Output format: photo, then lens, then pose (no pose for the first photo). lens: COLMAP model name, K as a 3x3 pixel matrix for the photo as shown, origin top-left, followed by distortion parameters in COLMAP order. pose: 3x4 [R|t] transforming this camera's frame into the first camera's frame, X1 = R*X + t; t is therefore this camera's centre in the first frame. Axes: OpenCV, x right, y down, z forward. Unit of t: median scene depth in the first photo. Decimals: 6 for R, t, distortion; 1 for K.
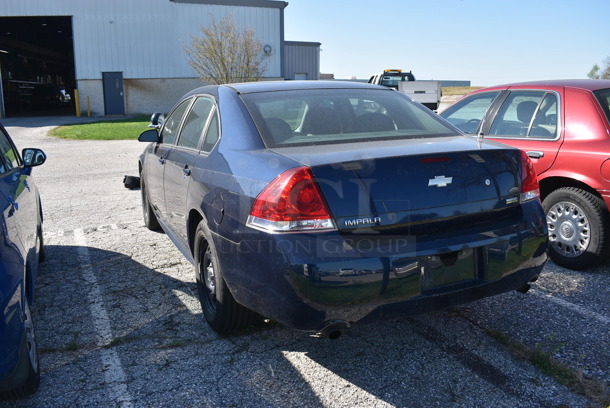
lens RADIAL K [[537.6, 0, 304.6], [0, 537.6, 204.0], [0, 0, 1]] dist [-0.080557, 0.005872]
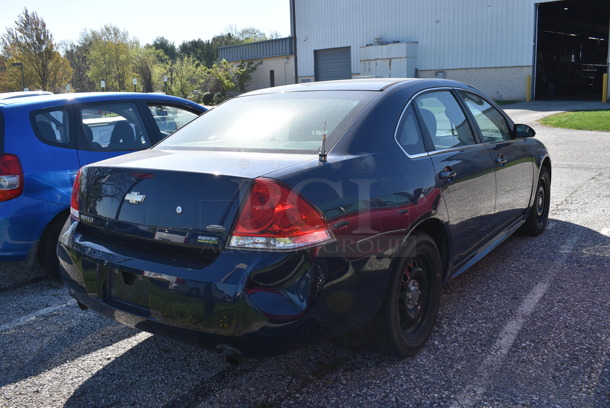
lens RADIAL K [[537.6, 0, 304.3], [0, 537.6, 204.0], [0, 0, 1]] dist [-0.080557, 0.005872]
pose [[0.501819, 0.177041, -0.846660, 0.159426], [-0.147523, 0.982006, 0.117905, -0.024634], [0.852299, 0.065735, 0.518907, 0.098854]]
